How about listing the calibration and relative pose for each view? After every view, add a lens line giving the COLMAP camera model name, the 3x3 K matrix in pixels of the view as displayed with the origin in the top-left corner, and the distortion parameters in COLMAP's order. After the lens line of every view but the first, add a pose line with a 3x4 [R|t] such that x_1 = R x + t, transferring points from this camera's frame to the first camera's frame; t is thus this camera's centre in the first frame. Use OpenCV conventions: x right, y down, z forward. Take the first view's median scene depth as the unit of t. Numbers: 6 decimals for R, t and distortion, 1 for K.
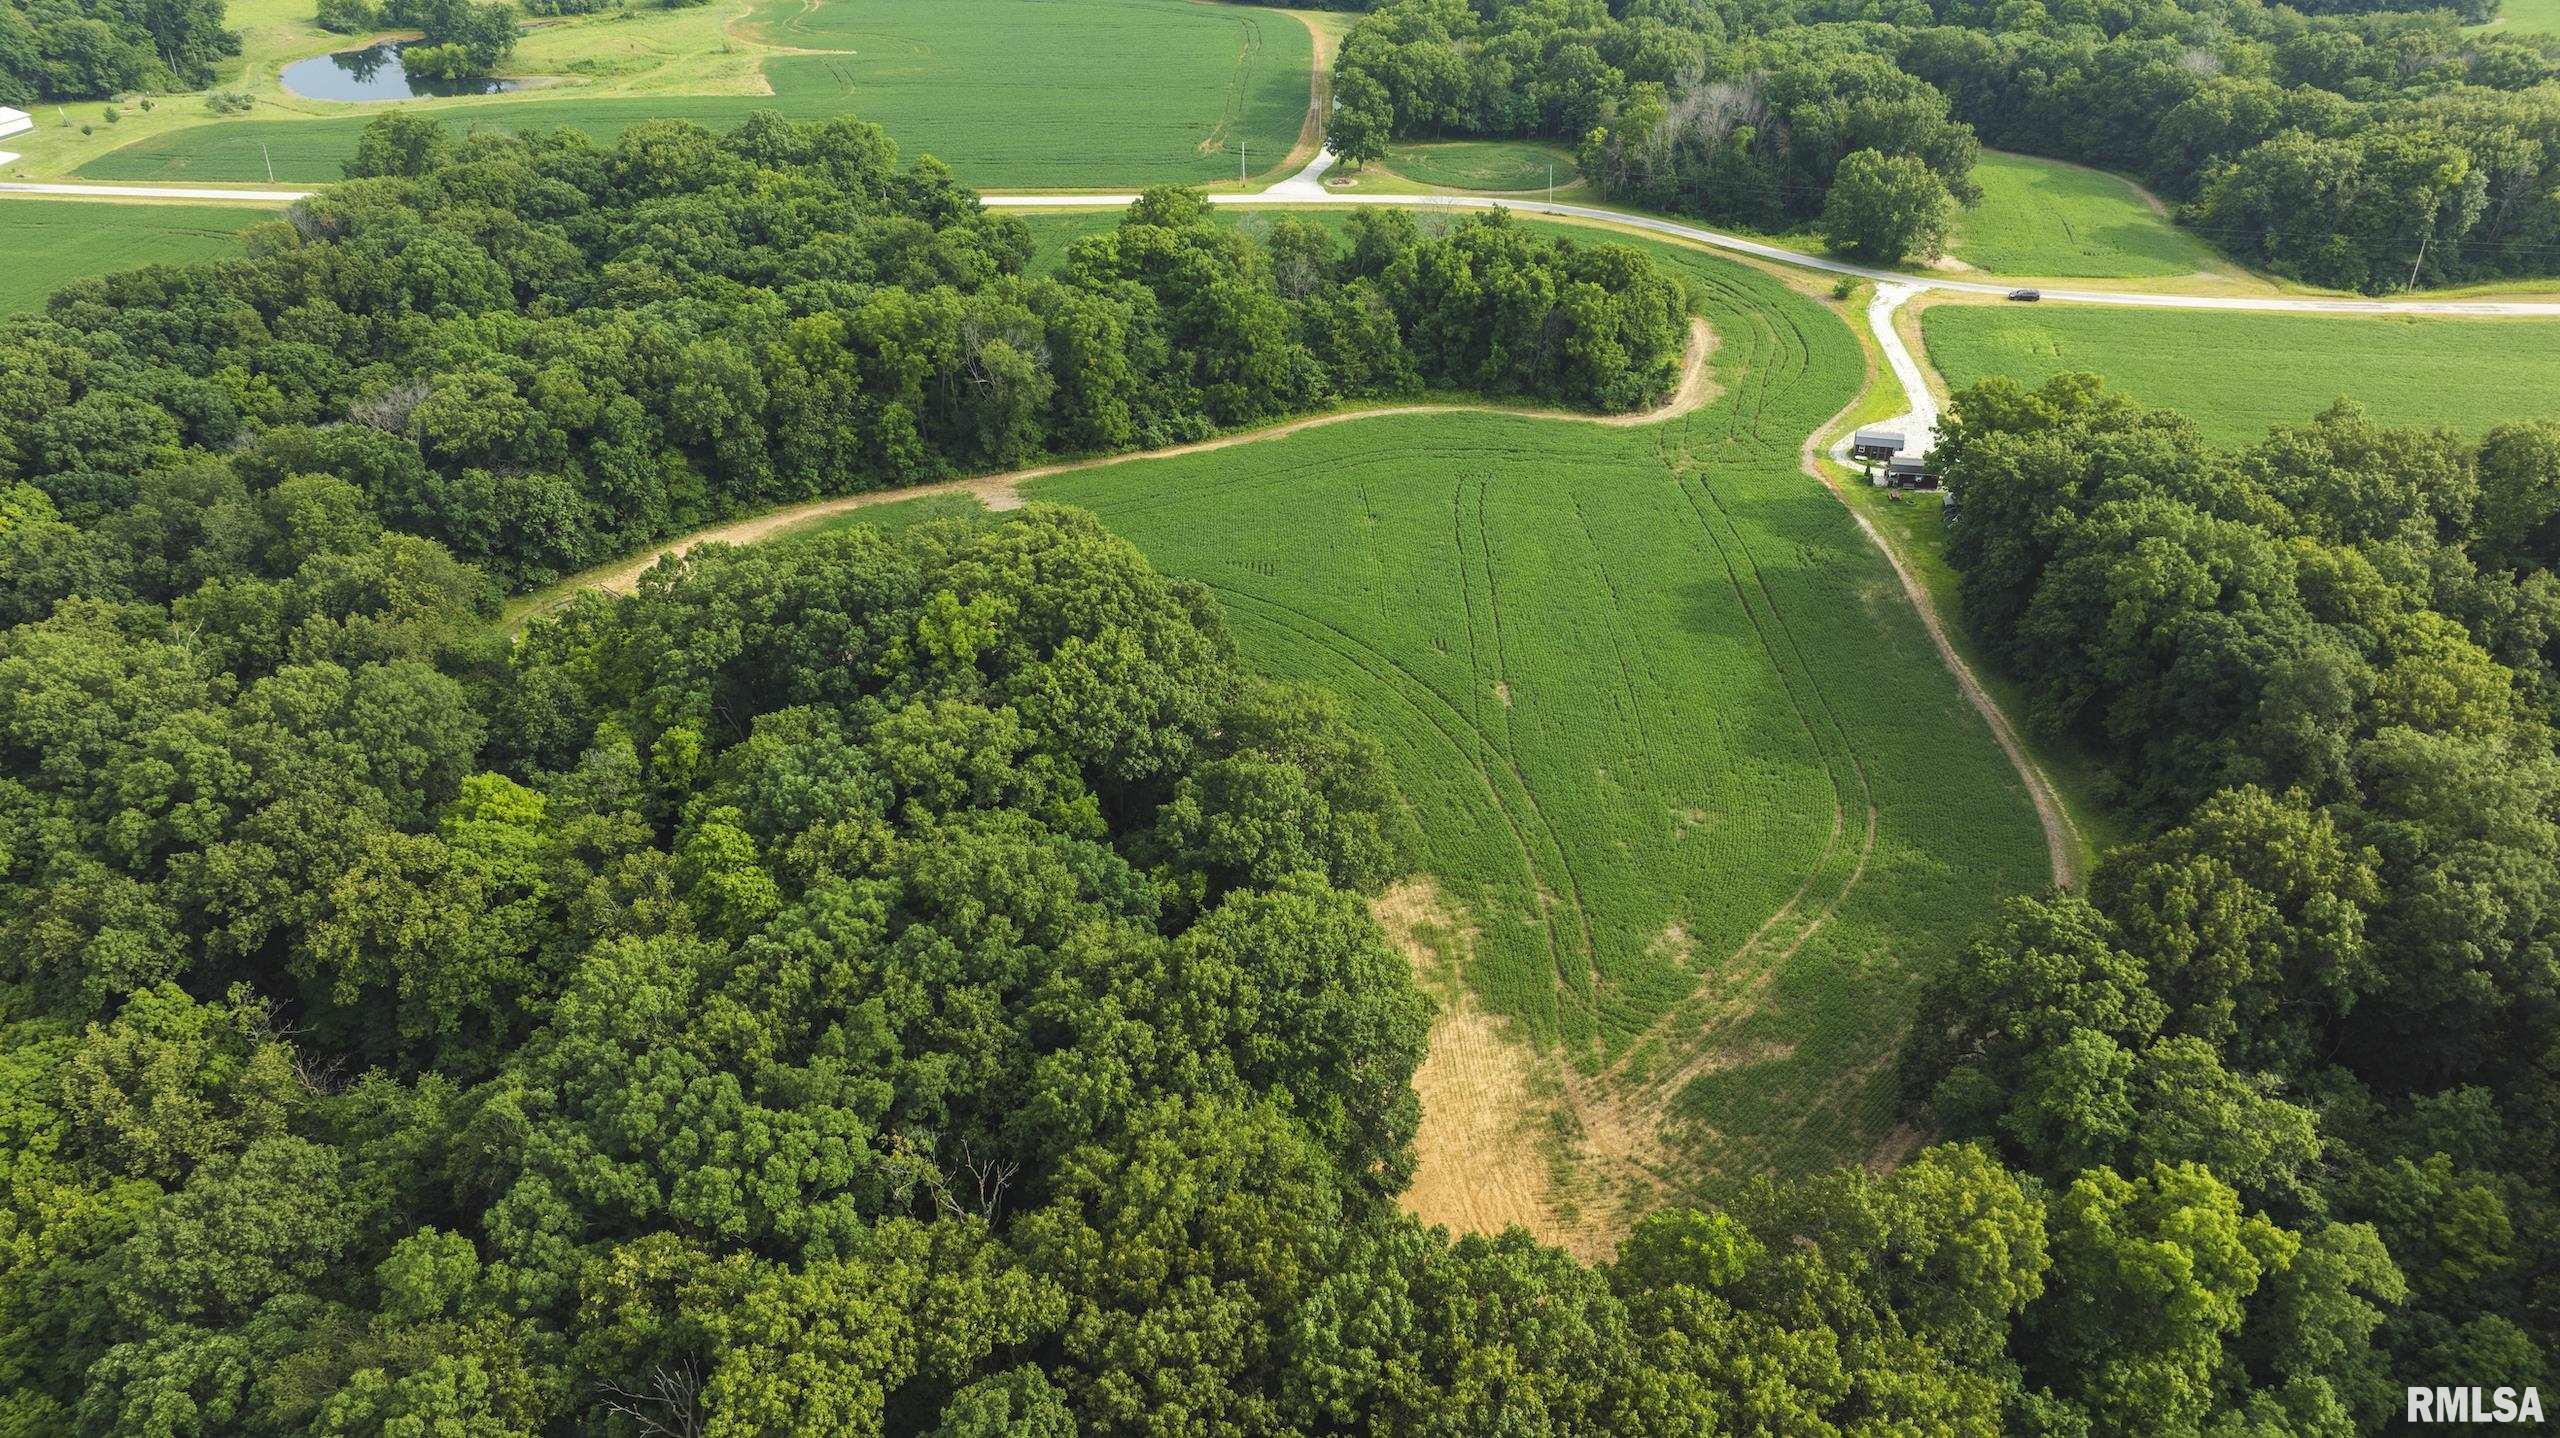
lens RADIAL K [[1840.6, 0, 1286.8], [0, 1840.6, 719.9], [0, 0, 1]] dist [-0.042261, 0.043961]
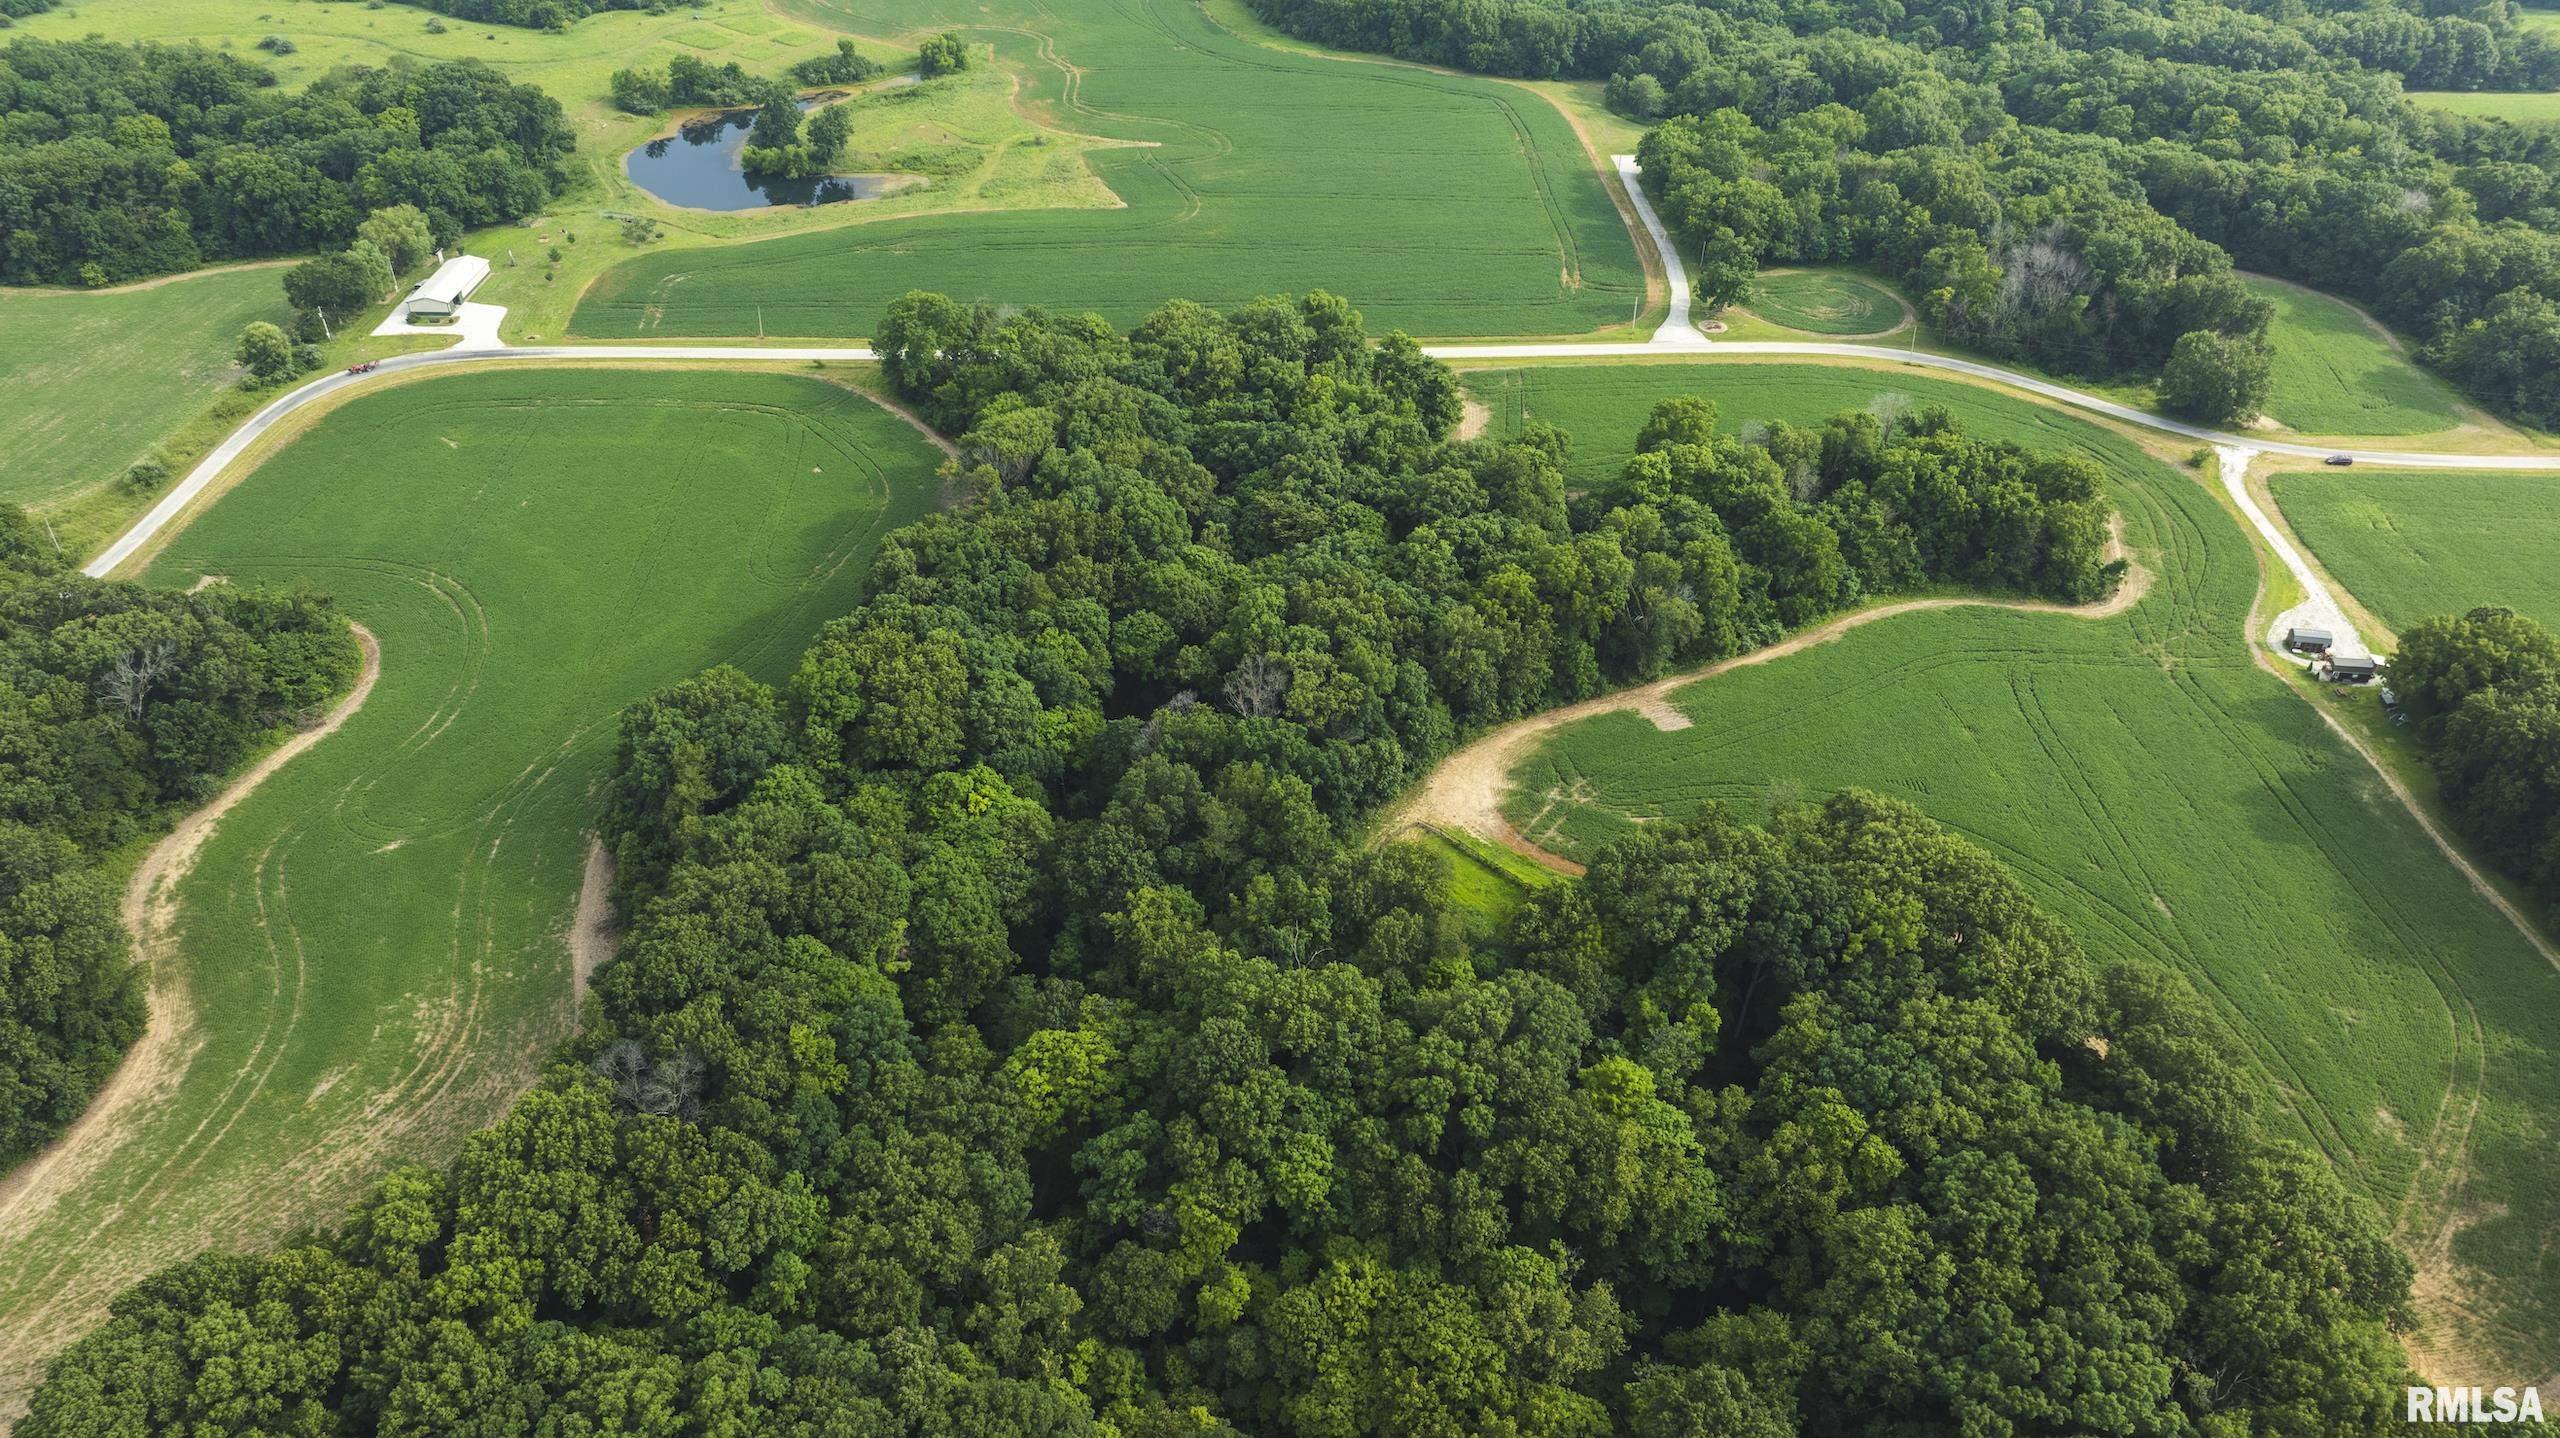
lens RADIAL K [[1840.6, 0, 1282.1], [0, 1840.6, 720.7], [0, 0, 1]] dist [-0.042261, 0.043961]
pose [[0.997359, -0.033363, 0.064517, -0.439251], [0.027904, 0.996097, 0.083738, -0.201520], [-0.067059, -0.081716, 0.994397, -0.210064]]
